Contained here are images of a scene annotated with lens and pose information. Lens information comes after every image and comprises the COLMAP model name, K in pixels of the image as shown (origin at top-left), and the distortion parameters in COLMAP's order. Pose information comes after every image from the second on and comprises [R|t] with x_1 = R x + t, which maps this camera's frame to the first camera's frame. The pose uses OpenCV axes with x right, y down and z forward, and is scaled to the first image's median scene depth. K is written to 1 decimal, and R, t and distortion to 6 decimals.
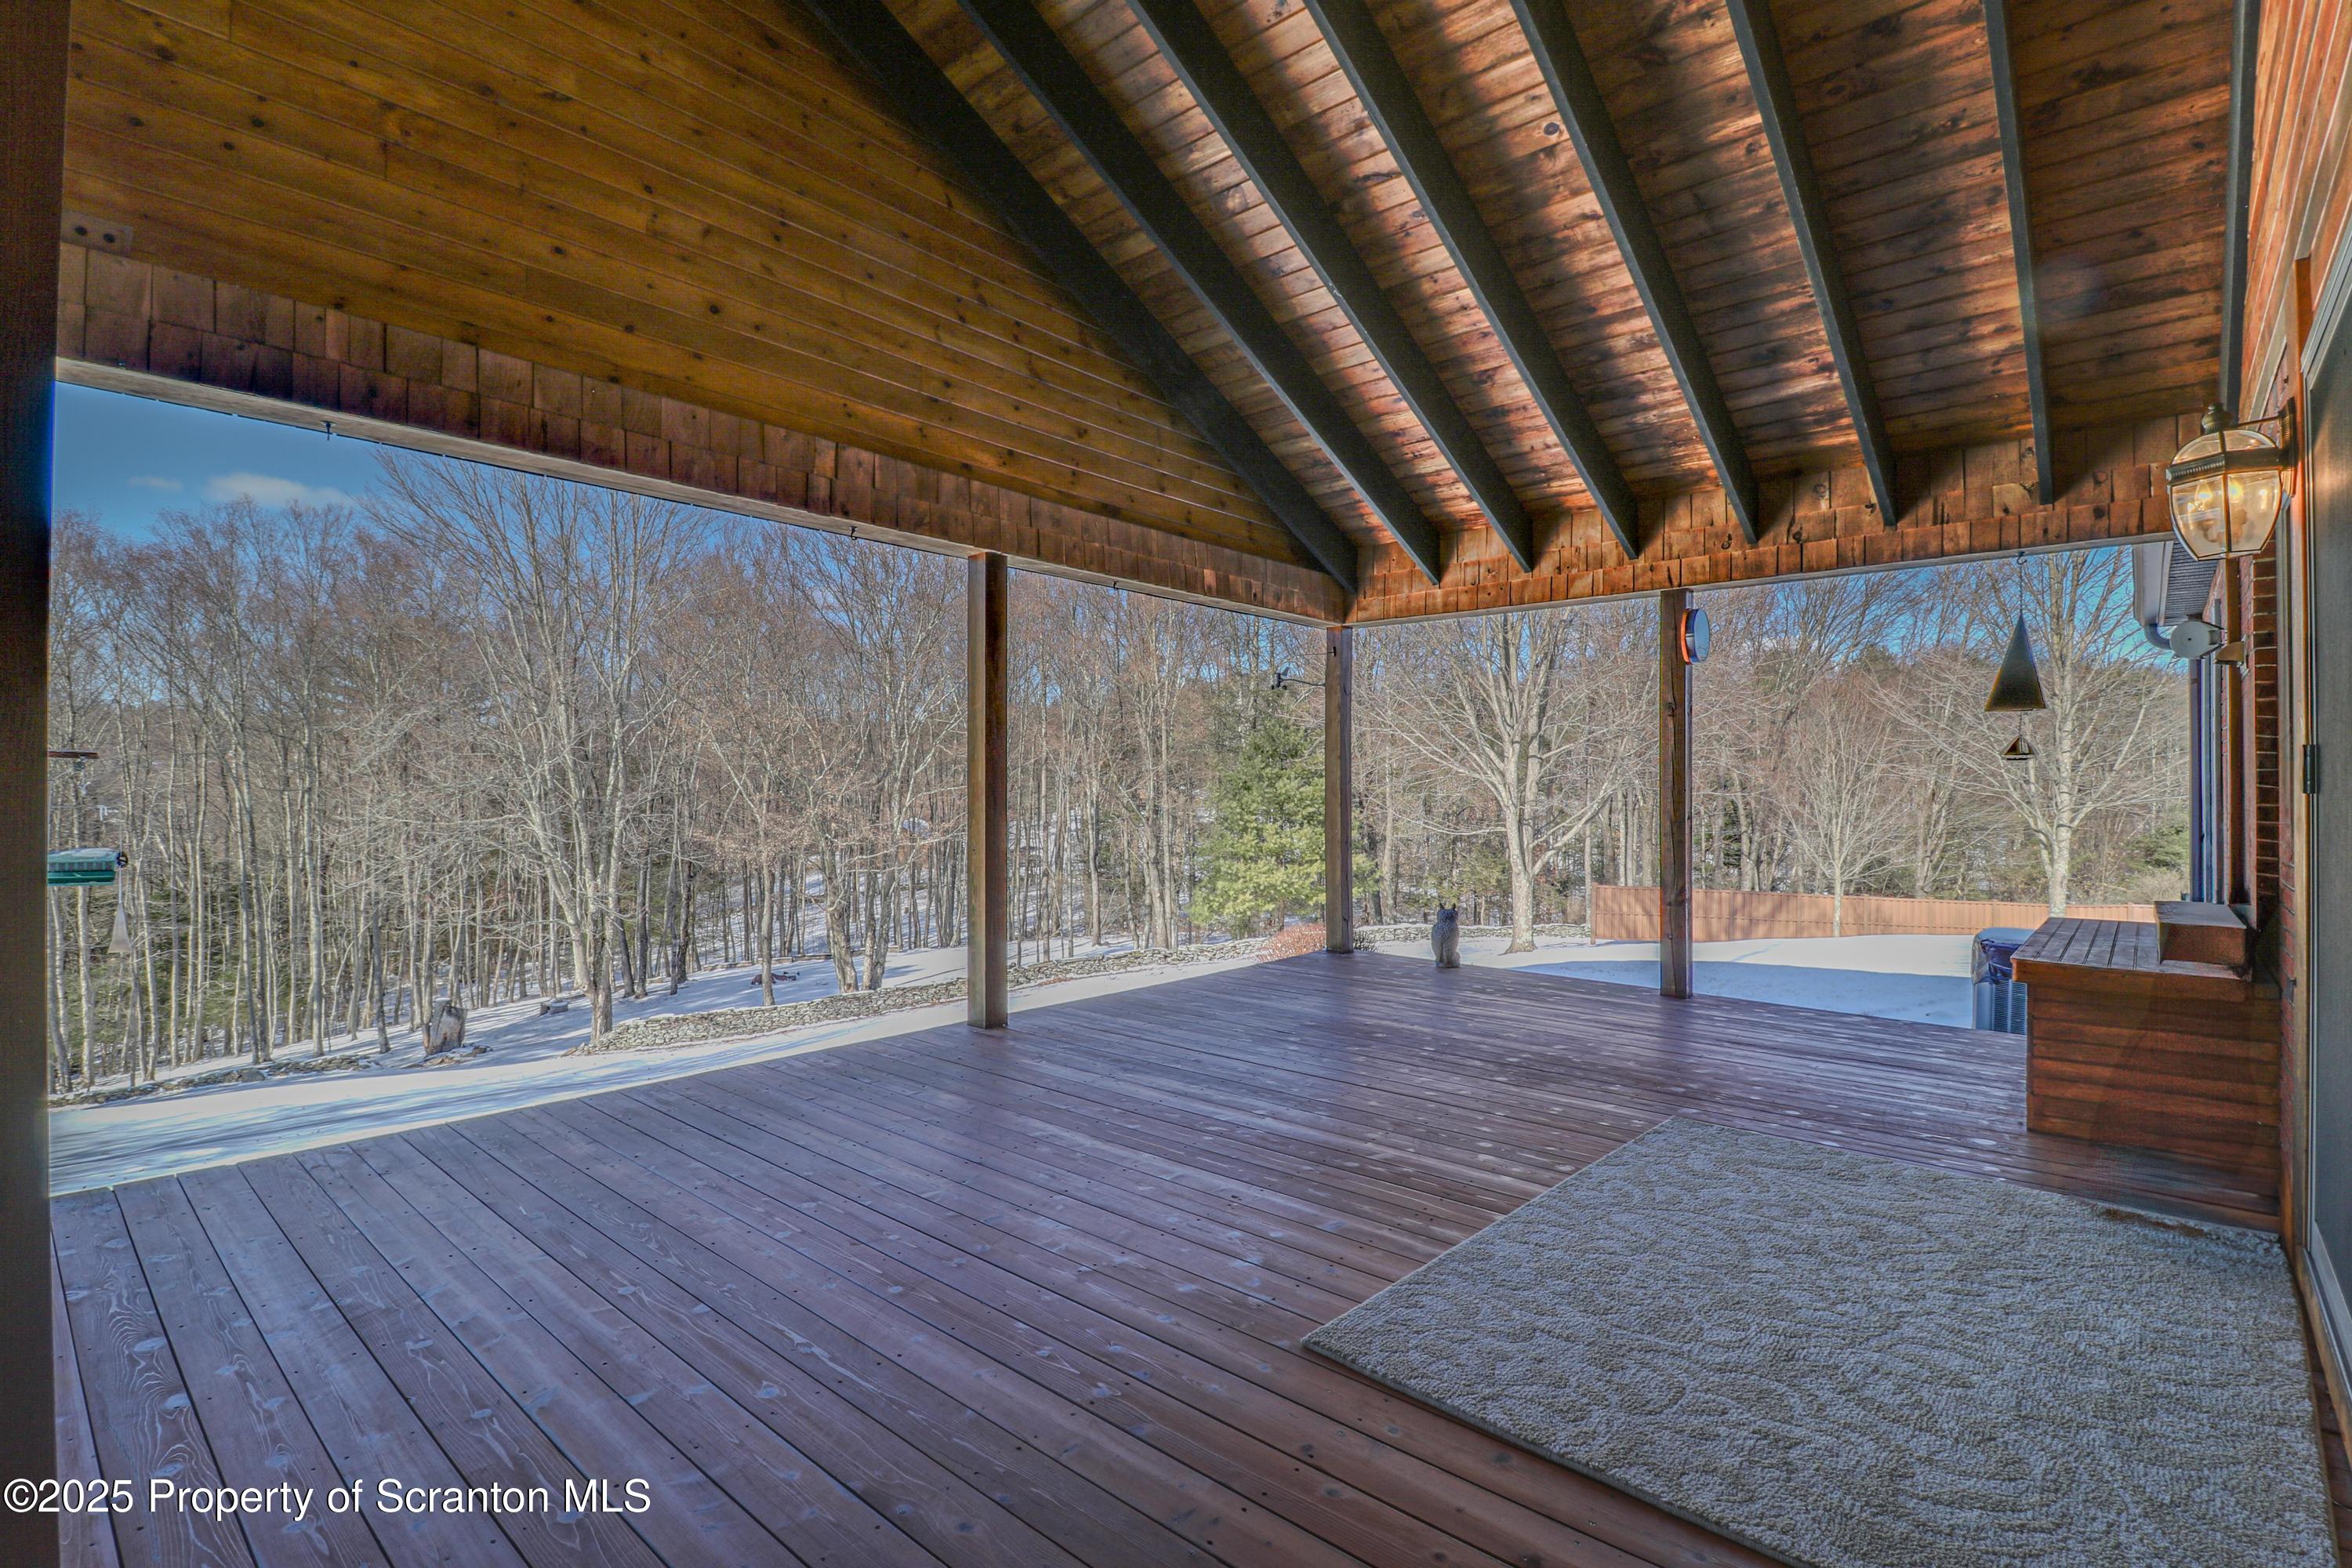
lens RADIAL K [[1109.8, 0, 1176.0], [0, 1109.8, 784.0], [0, 0, 1]] dist [-0.002470, -0.001329]
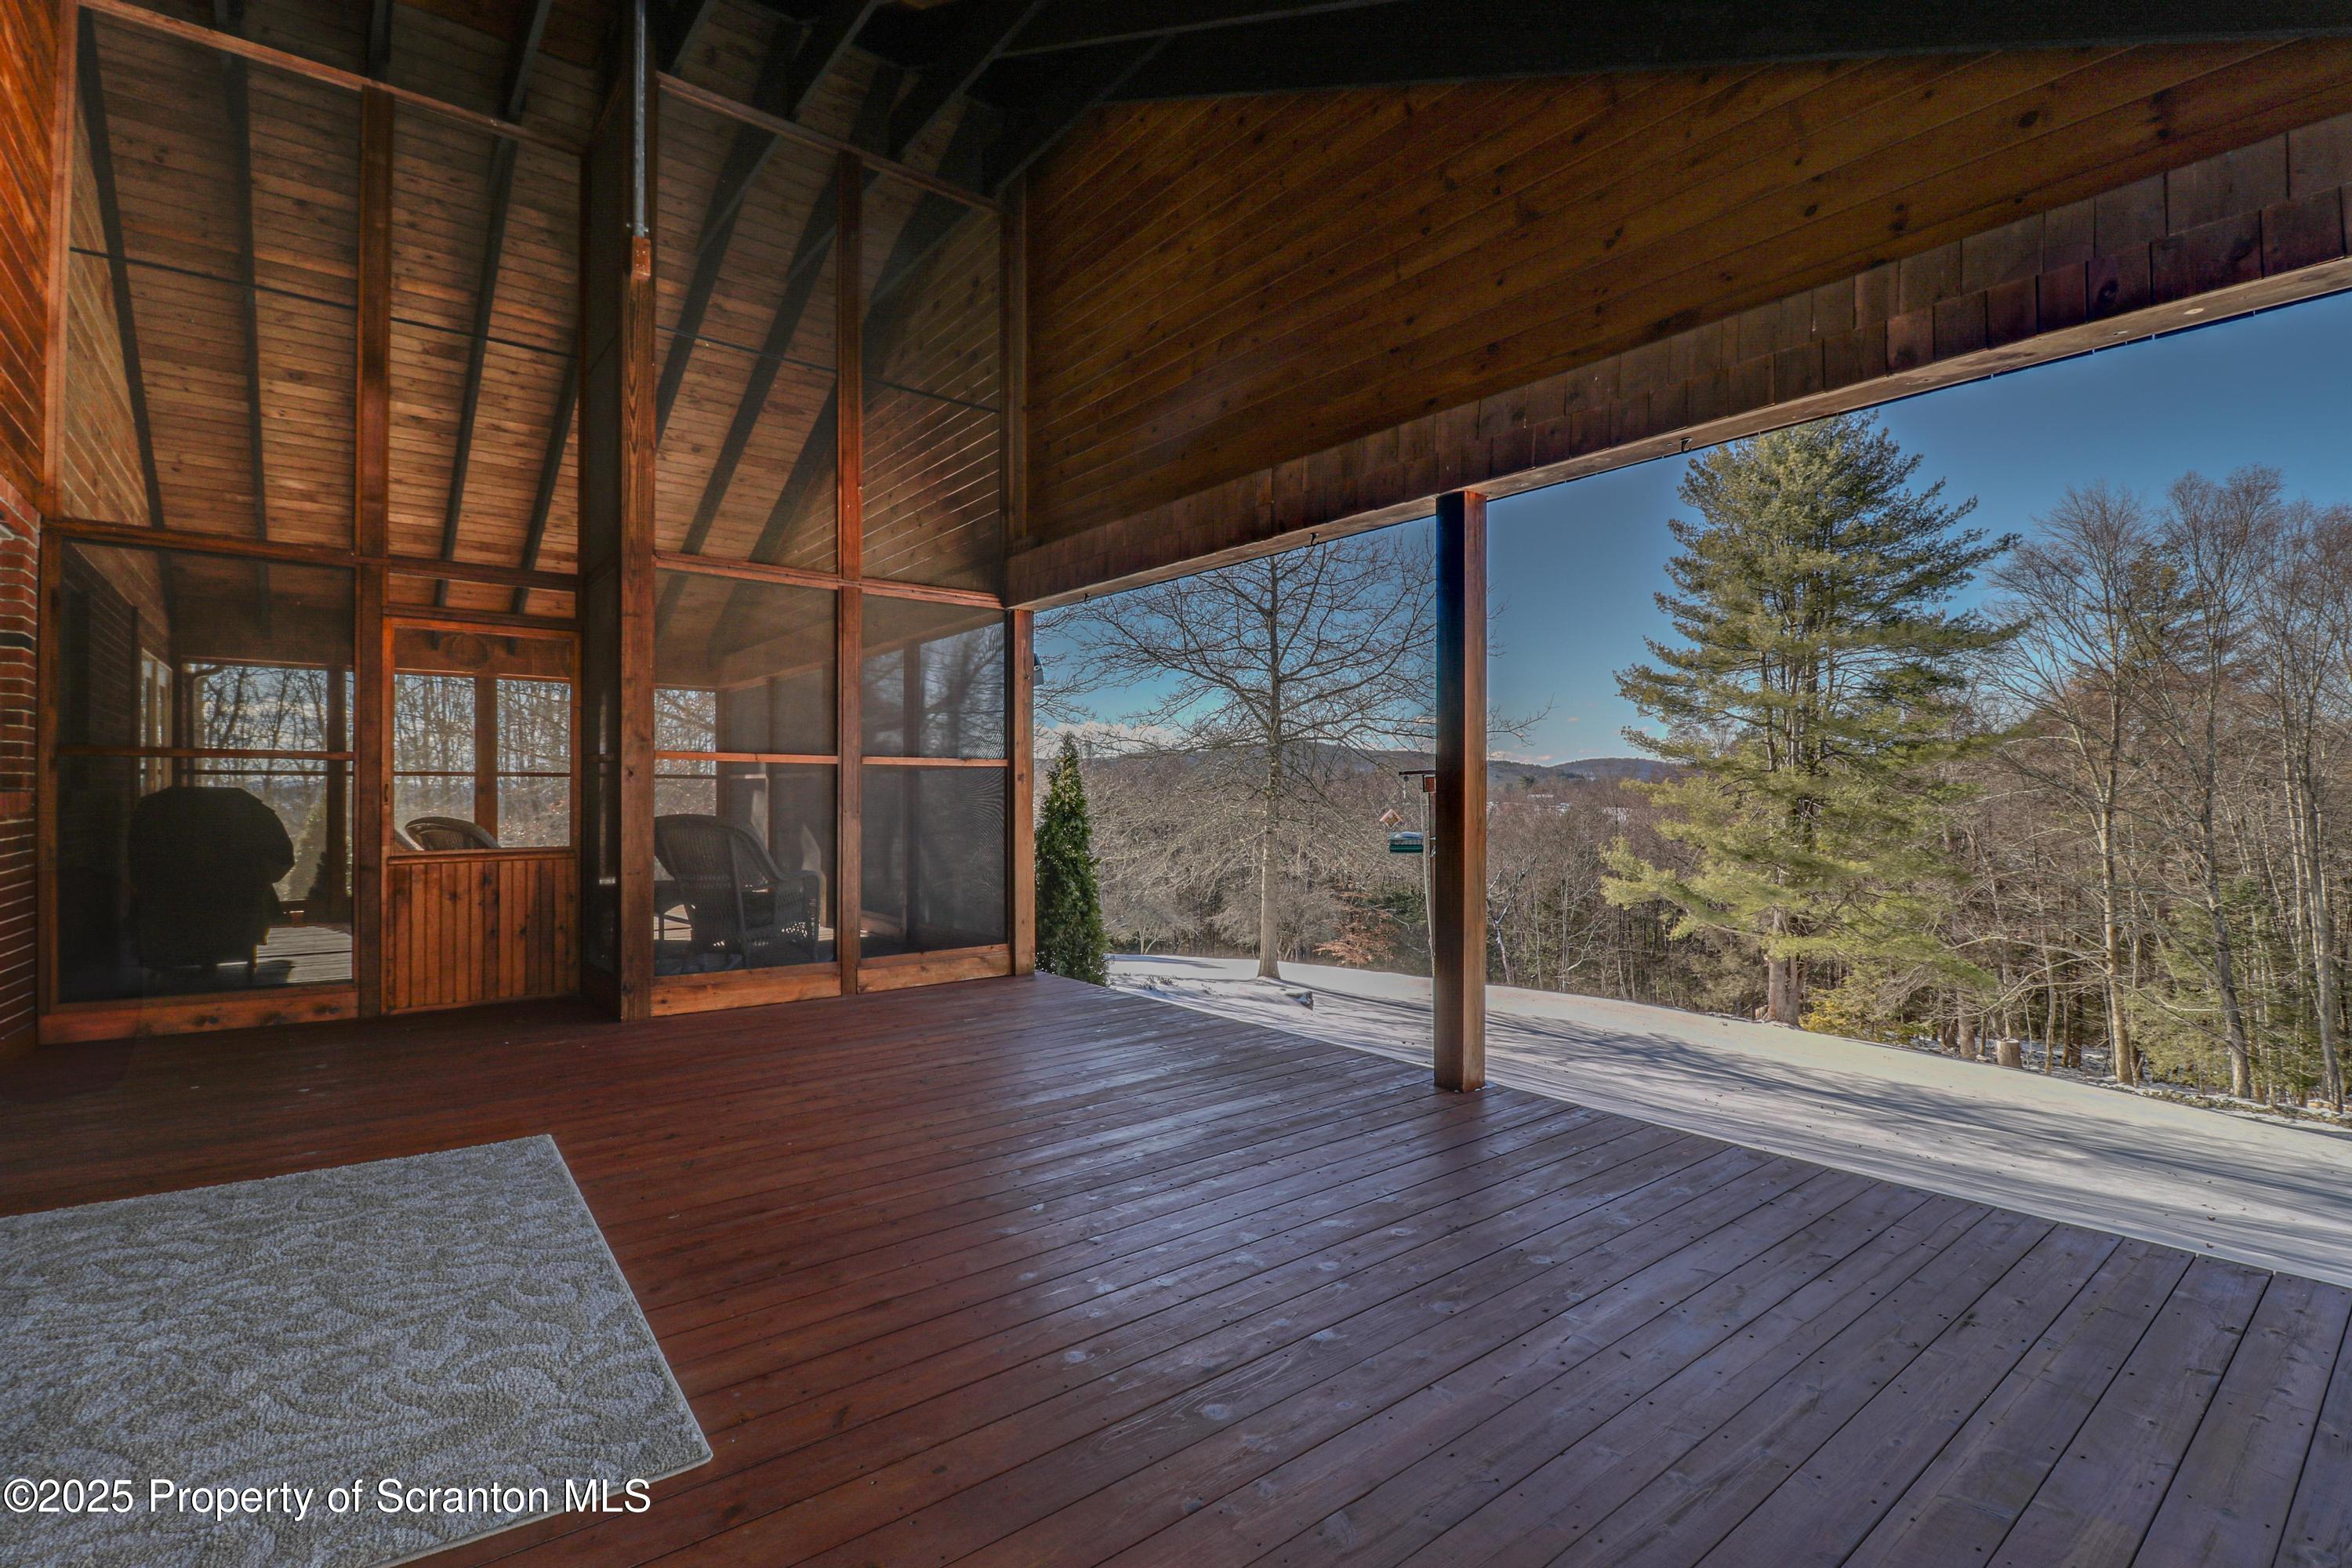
lens RADIAL K [[1109.8, 0, 1176.0], [0, 1109.8, 784.0], [0, 0, 1]] dist [-0.002470, -0.001329]
pose [[-0.194596, 0.000430, -0.980883, 0.788090], [0.009961, 0.999949, -0.001537, -0.000104], [0.980833, -0.010070, -0.194591, 1.148494]]
